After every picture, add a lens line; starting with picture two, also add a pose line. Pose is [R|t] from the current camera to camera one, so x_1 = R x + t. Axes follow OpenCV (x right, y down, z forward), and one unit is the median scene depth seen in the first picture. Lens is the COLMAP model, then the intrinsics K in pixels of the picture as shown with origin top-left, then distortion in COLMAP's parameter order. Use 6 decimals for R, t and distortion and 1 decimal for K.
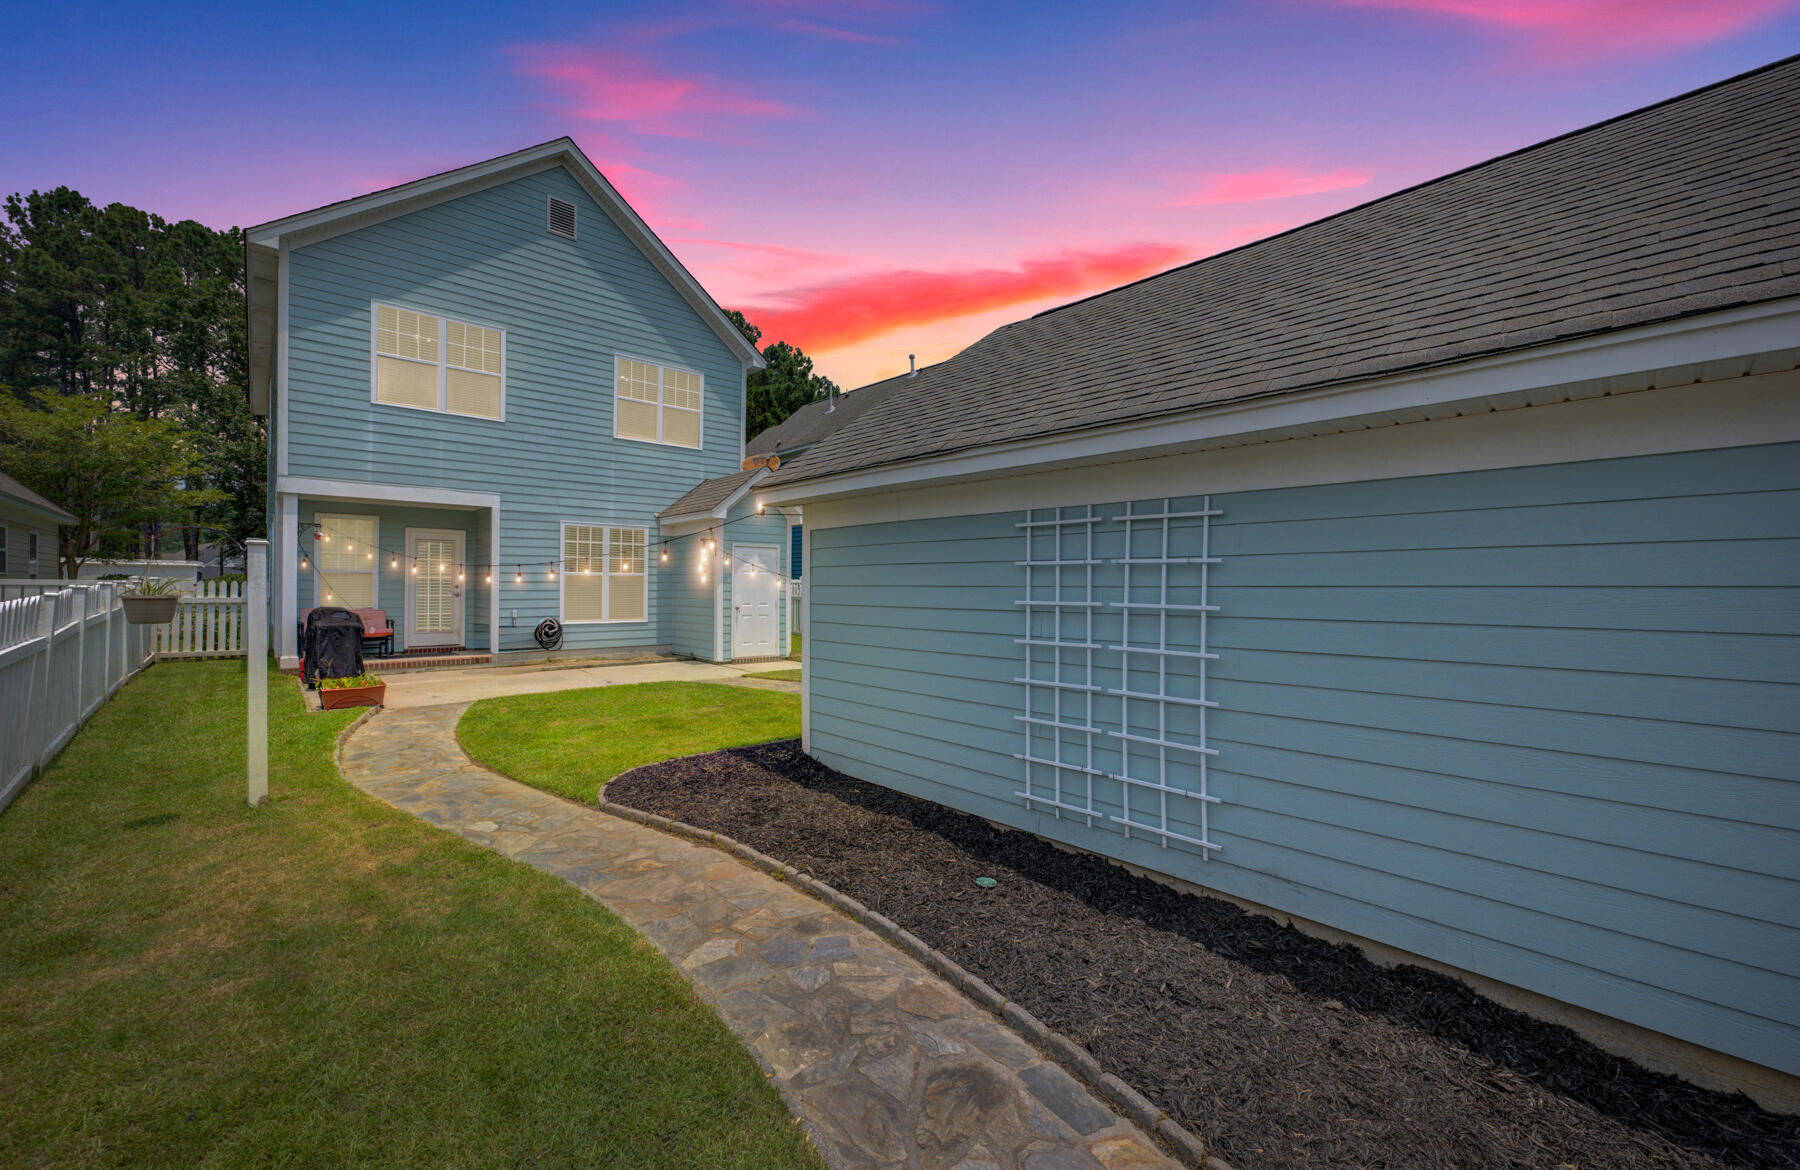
lens RADIAL K [[714.1, 0, 904.1], [0, 714.1, 582.3], [0, 0, 1]] dist [-0.006187, 0.001760]
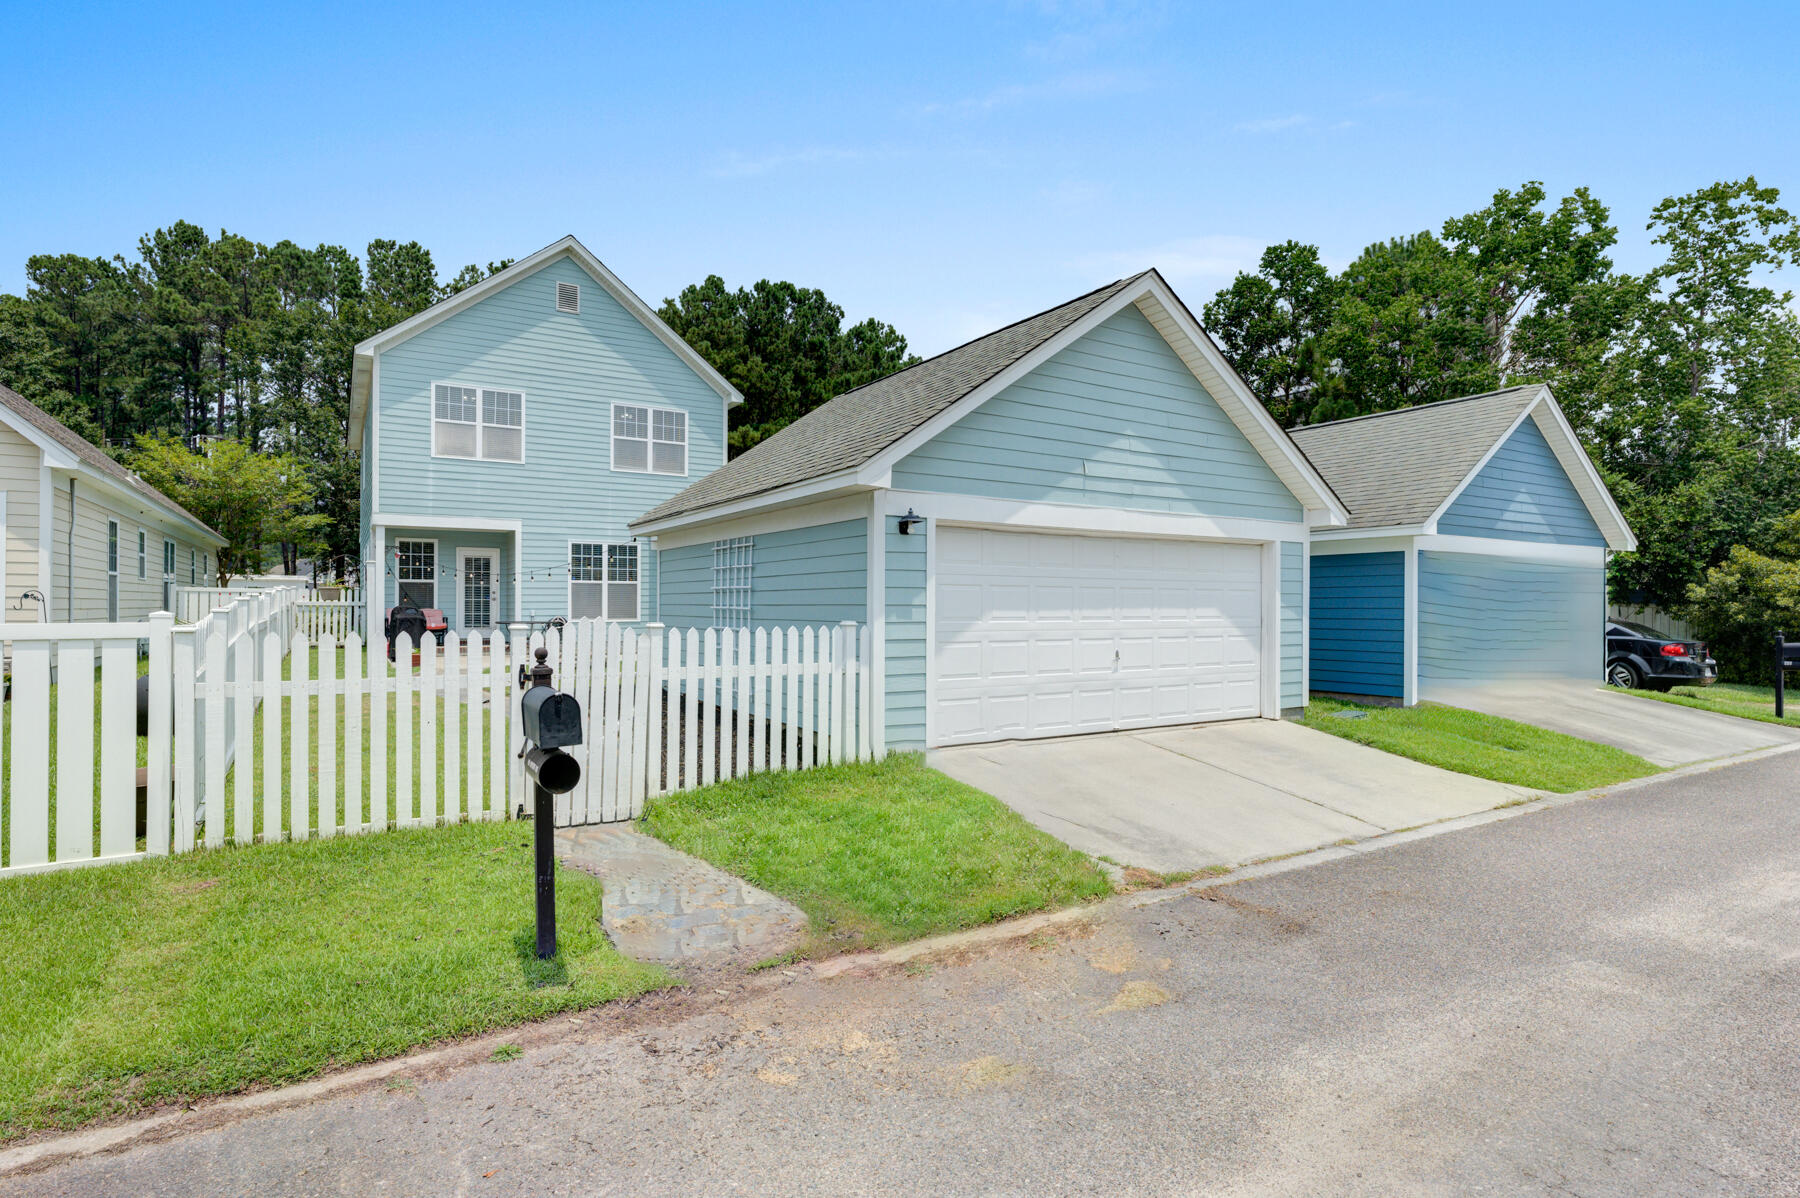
lens RADIAL K [[918.6, 0, 898.8], [0, 918.6, 603.8], [0, 0, 1]] dist [-0.002830, 0.001637]
pose [[0.981950, 0.000105, -0.189143, 0.138331], [0.000519, 0.999995, 0.003251, 0.007535], [0.189142, -0.003291, 0.981944, -0.166890]]
